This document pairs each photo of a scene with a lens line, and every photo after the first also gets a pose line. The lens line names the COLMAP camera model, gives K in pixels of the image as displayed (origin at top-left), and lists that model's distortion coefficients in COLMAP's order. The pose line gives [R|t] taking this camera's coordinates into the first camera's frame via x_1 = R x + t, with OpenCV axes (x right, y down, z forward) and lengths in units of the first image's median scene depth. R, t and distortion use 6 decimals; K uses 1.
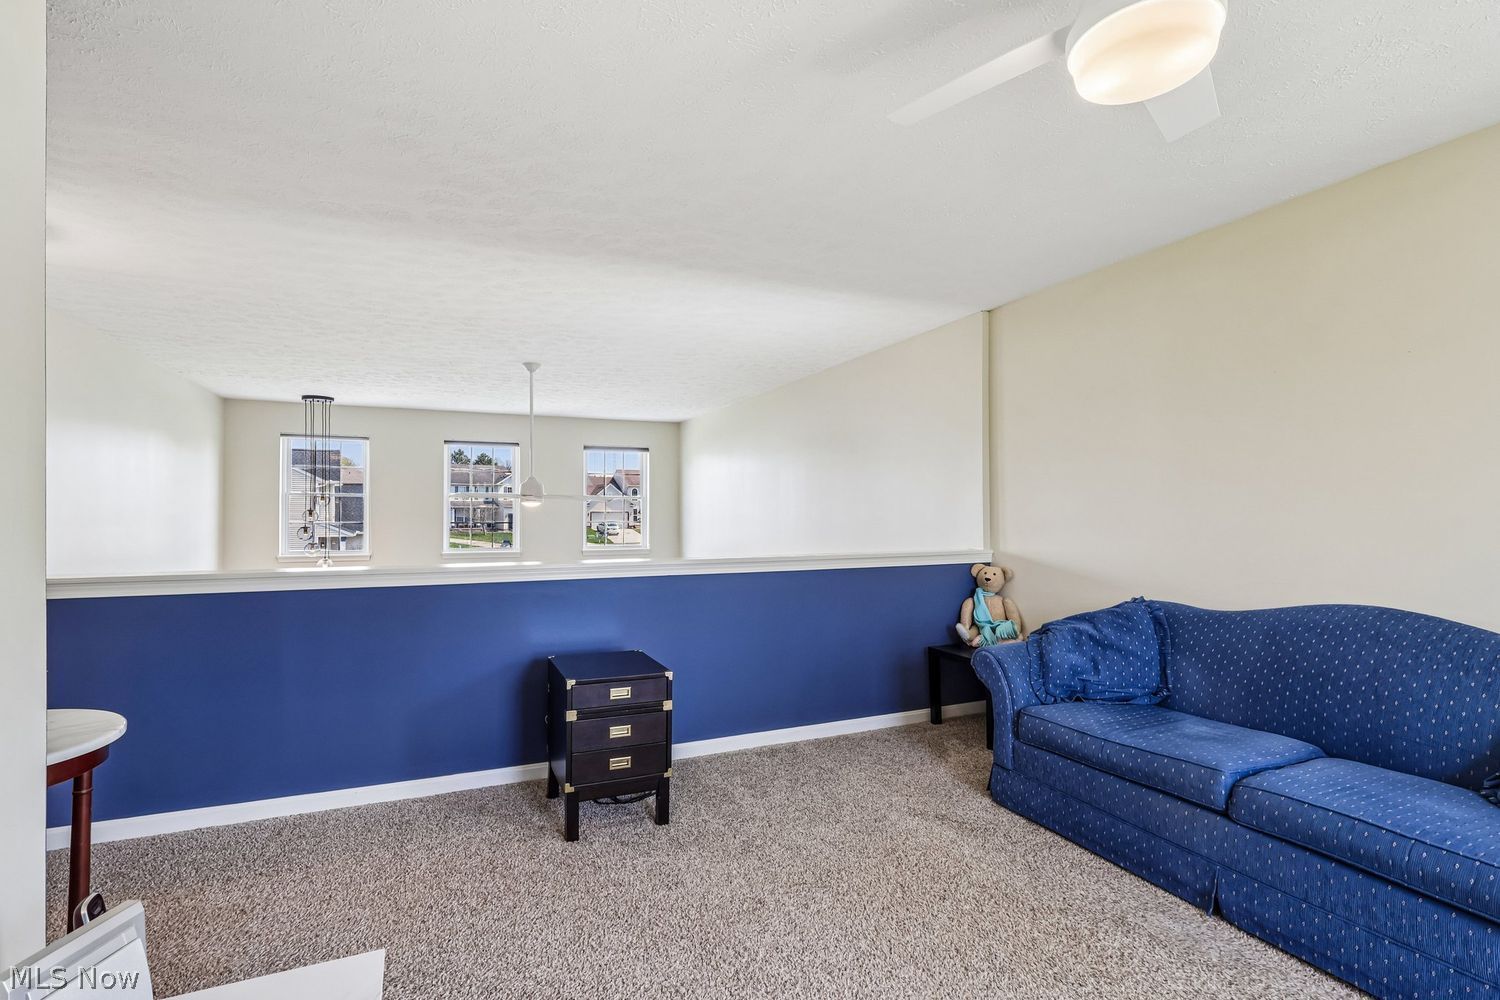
lens RADIAL K [[701.3, 0, 751.2], [0, 701.3, 498.5], [0, 0, 1]] dist [-0.007060, 0.001817]
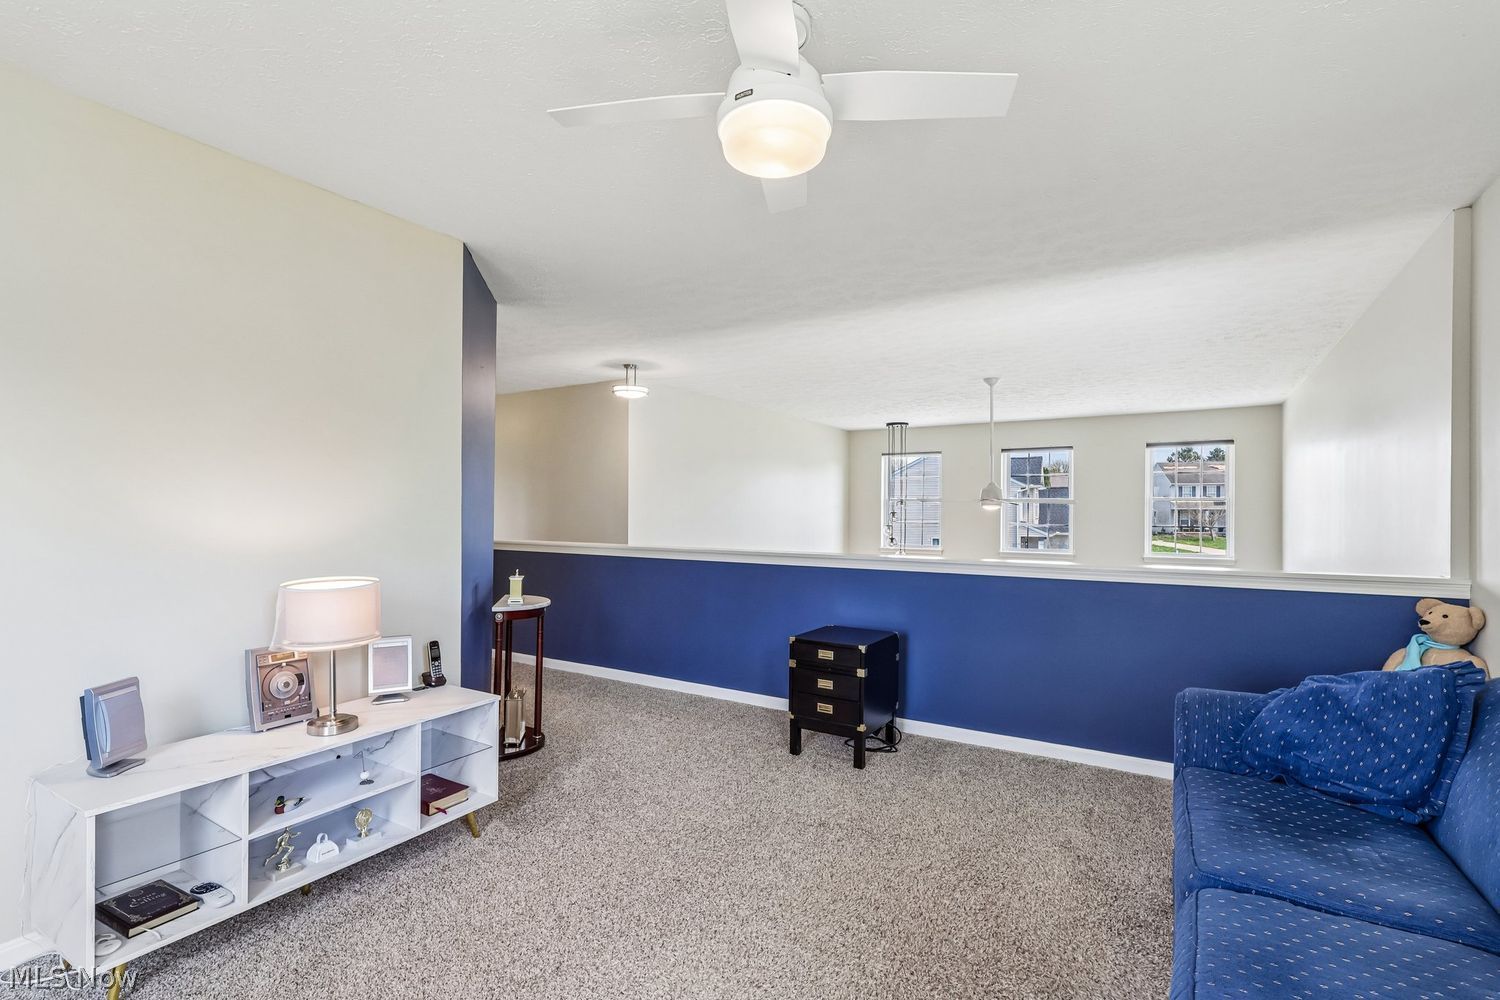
lens RADIAL K [[701.3, 0, 743.0], [0, 701.3, 506.7], [0, 0, 1]] dist [-0.007060, 0.001817]
pose [[0.554783, -0.002576, -0.831991, 0.253681], [0.010389, 0.999939, 0.003832, -0.000814], [0.831930, -0.010770, 0.554776, 0.048857]]
